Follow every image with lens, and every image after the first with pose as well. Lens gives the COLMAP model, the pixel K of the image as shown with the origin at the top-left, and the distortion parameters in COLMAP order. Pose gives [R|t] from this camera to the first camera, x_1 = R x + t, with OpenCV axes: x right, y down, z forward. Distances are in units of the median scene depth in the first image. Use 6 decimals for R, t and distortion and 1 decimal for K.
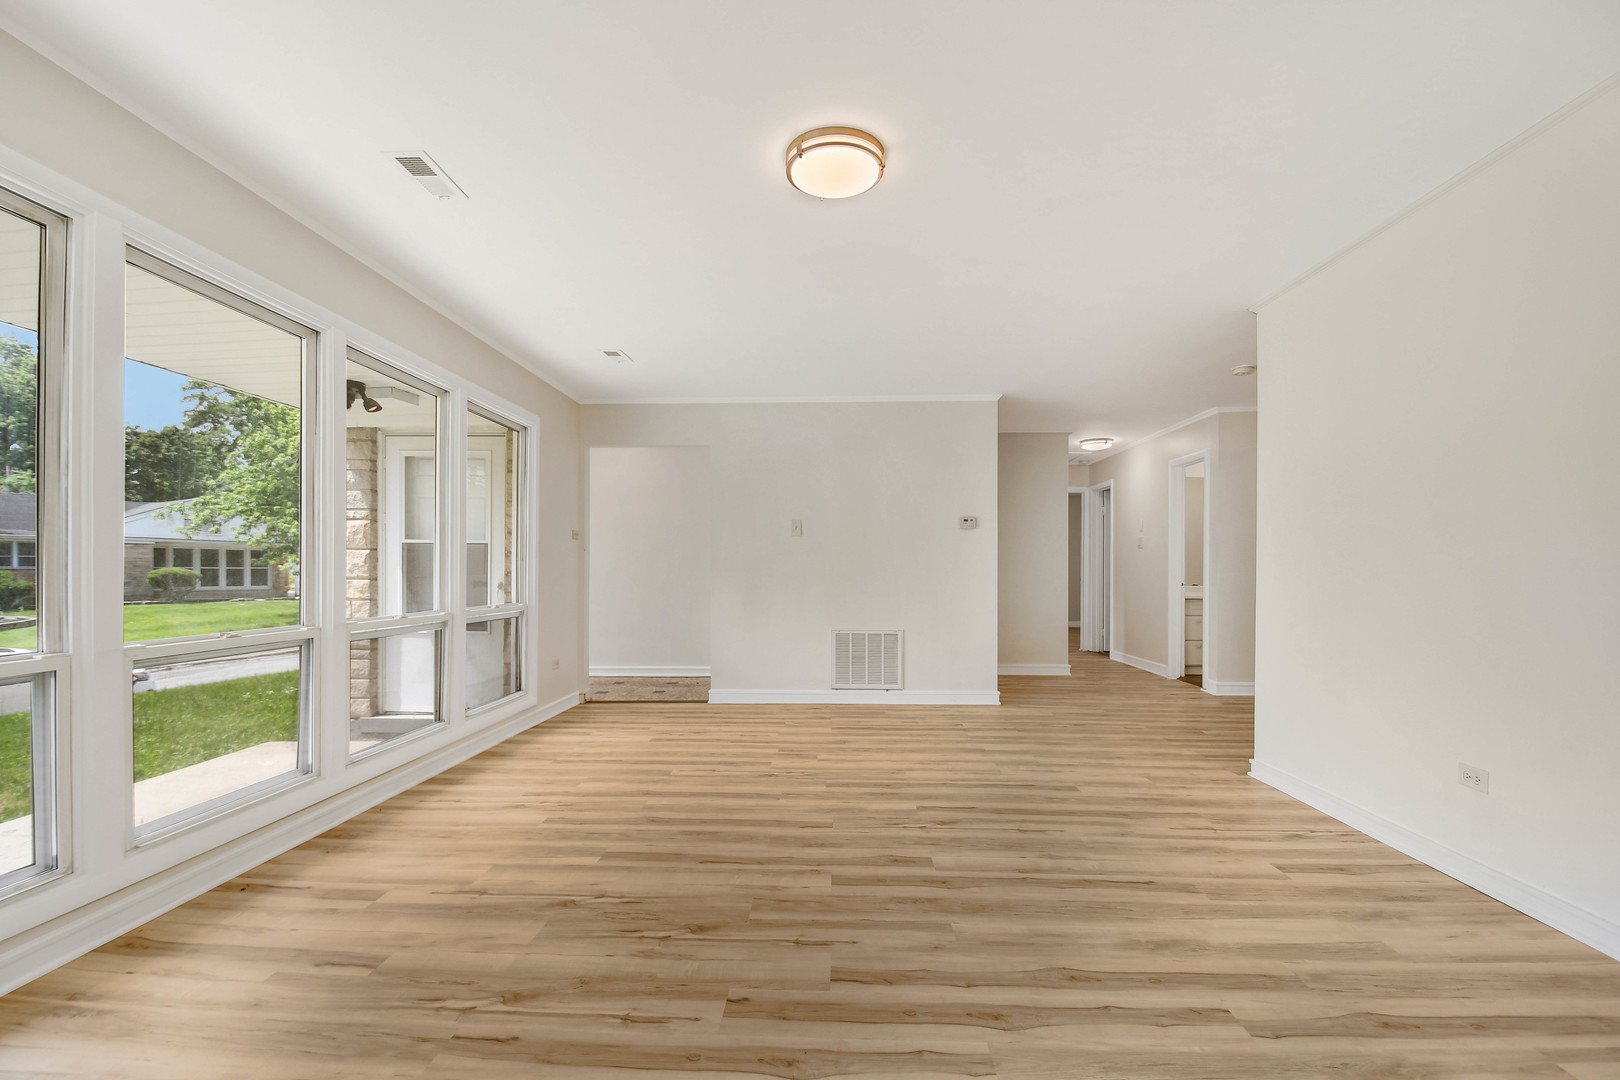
lens RADIAL K [[706.0, 0, 806.9], [0, 706.0, 562.3], [0, 0, 1]] dist [-0.023478, -0.000603]
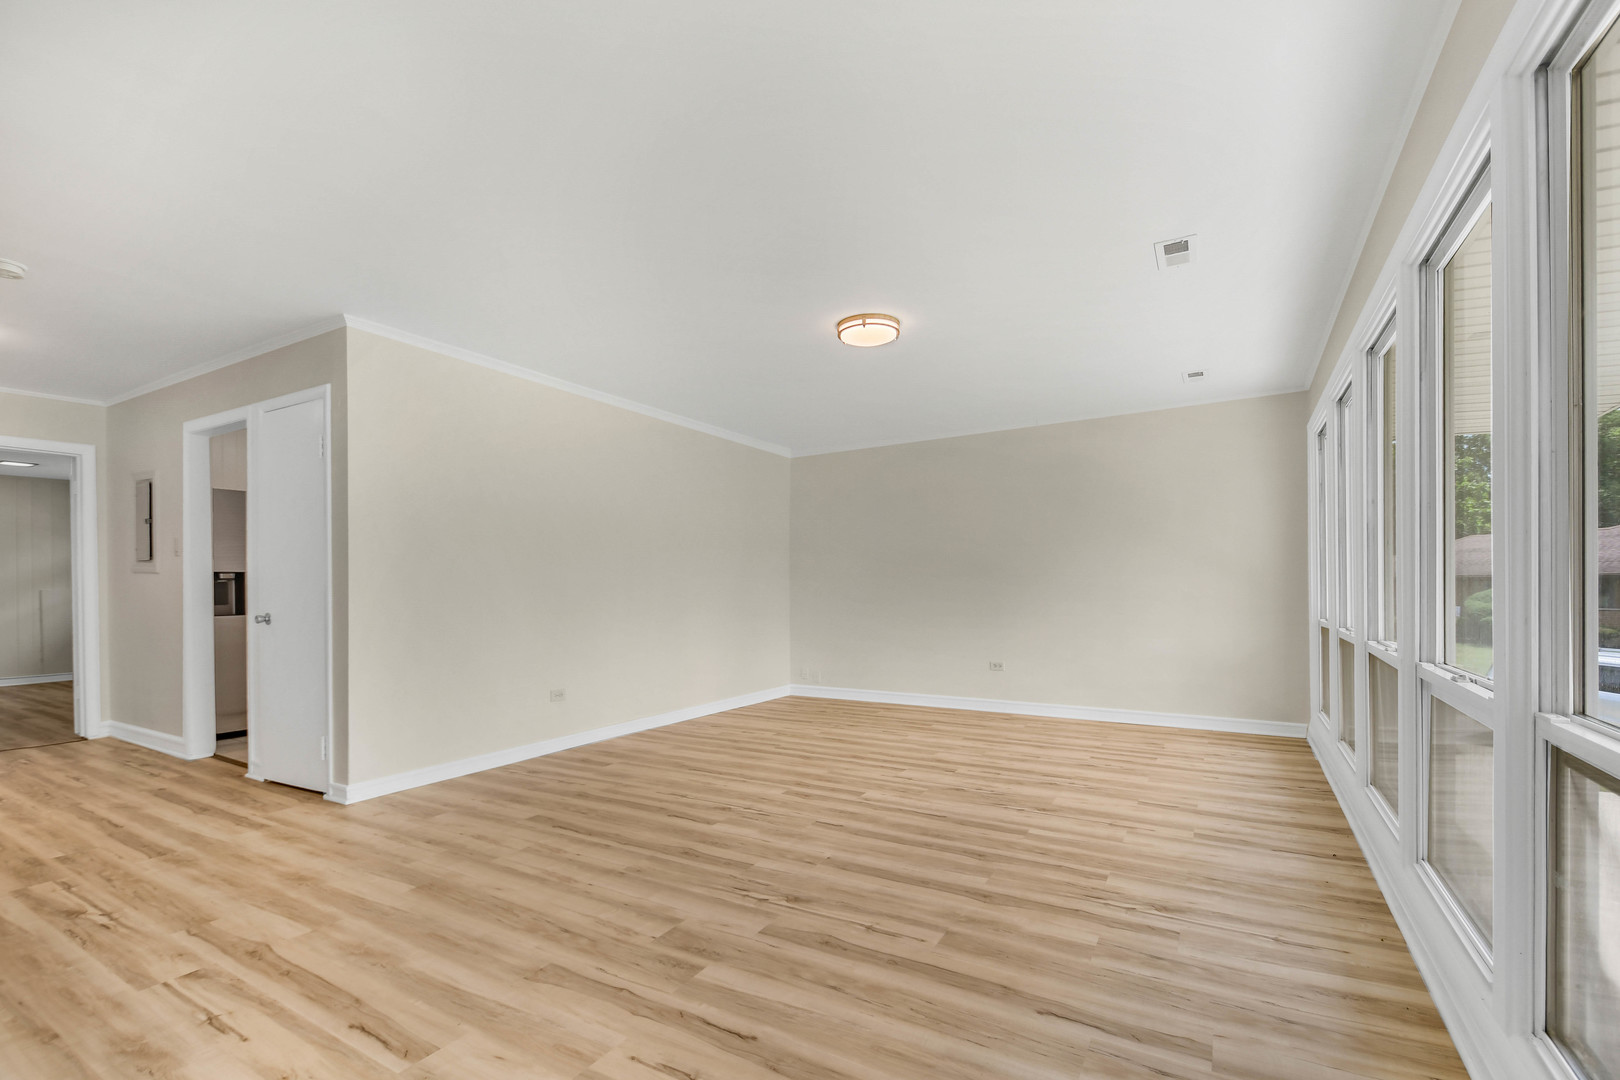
lens RADIAL K [[725.1, 0, 788.0], [0, 725.1, 590.8], [0, 0, 1]] dist [0.008354, -0.016079]
pose [[-0.877514, -0.000225, 0.479552, -0.468360], [-0.000515, 1.000000, -0.000473, 0.018172], [-0.479552, -0.000662, -0.877513, 2.017228]]
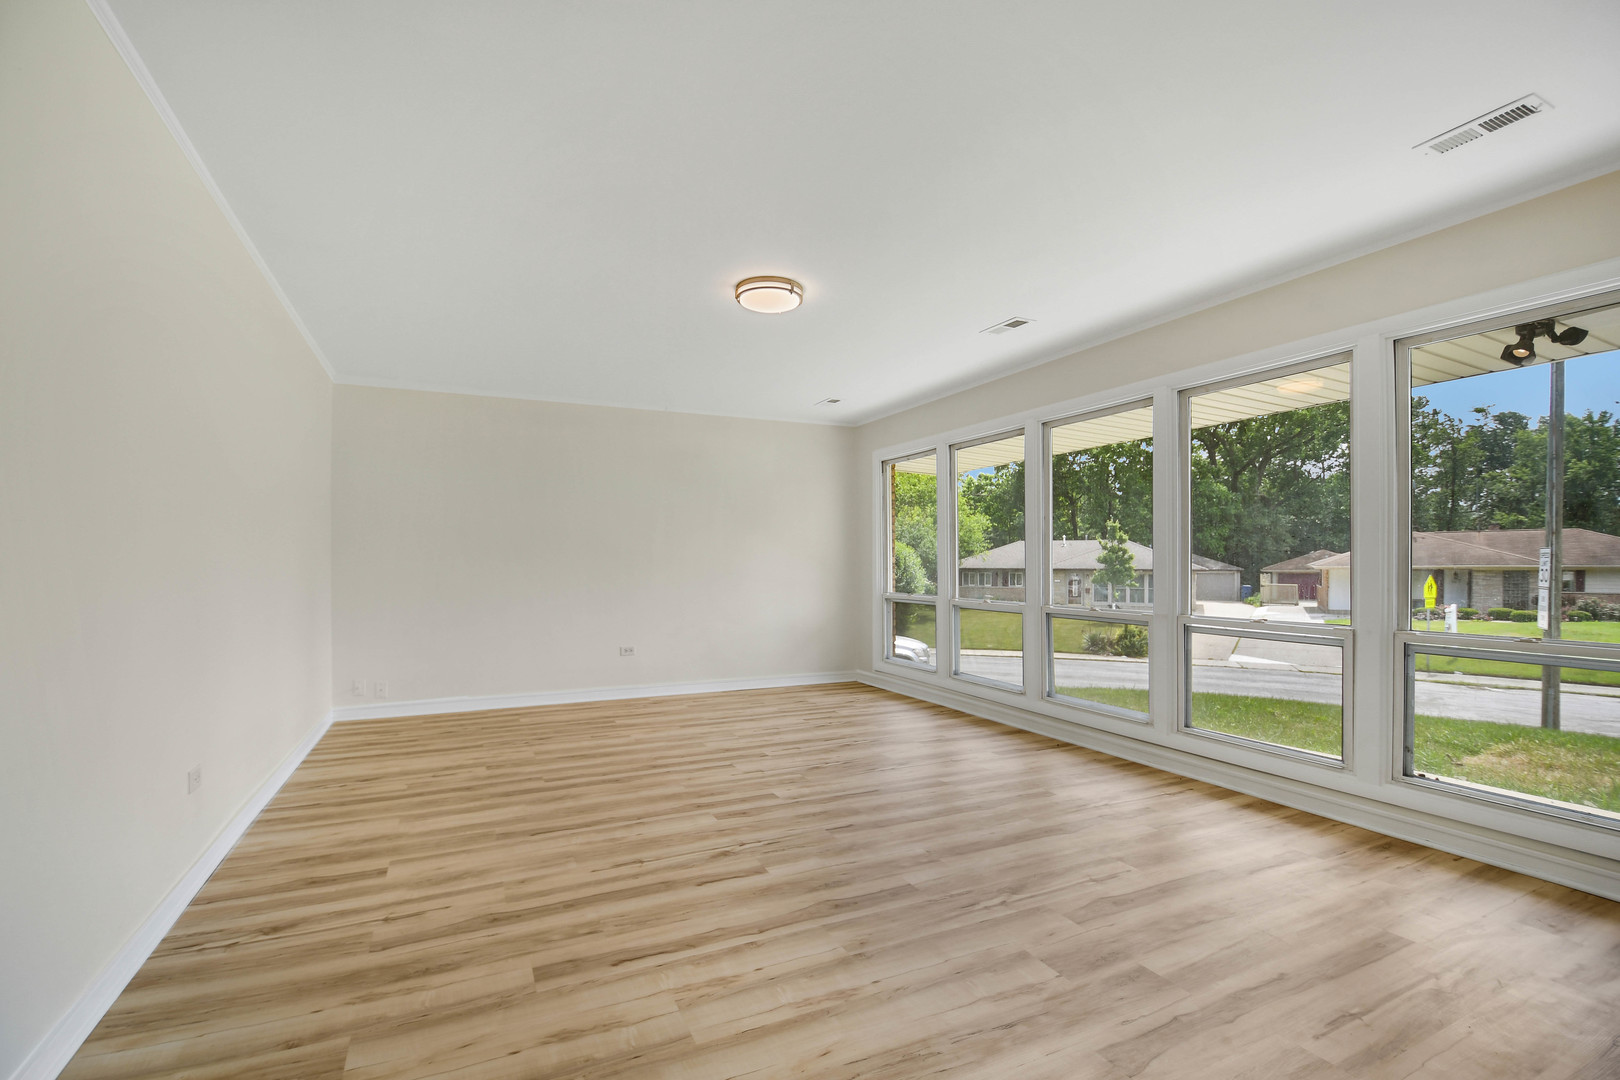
lens RADIAL K [[725.1, 0, 788.0], [0, 725.1, 590.8], [0, 0, 1]] dist [0.008354, -0.016079]
pose [[-0.887499, 0.013277, -0.460619, 0.553851], [0.000033, 0.999587, 0.028748, 0.008491], [0.460810, 0.025498, -0.887132, 1.882391]]
